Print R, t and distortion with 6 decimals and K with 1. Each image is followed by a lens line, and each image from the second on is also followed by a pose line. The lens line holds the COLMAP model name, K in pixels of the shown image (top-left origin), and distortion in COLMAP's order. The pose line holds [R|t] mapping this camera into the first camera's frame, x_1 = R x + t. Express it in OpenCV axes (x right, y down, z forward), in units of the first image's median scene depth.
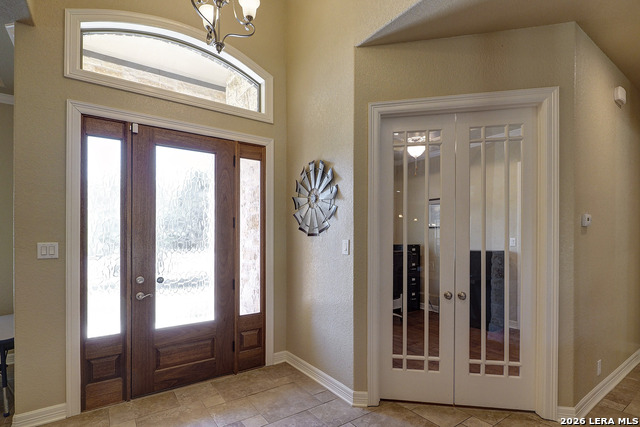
lens RADIAL K [[309.1, 0, 323.2], [0, 309.1, 235.7], [0, 0, 1]] dist [-0.003444, -0.001800]
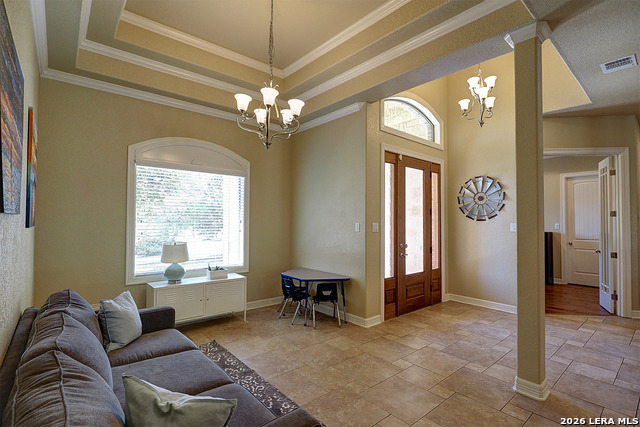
lens RADIAL K [[309.1, 0, 318.2], [0, 309.1, 212.9], [0, 0, 1]] dist [-0.003444, -0.001800]
pose [[0.994991, 0.008736, 0.099586, -1.145804], [-0.005937, 0.999580, -0.028363, 0.012812], [-0.099792, 0.027630, 0.994625, -0.613674]]
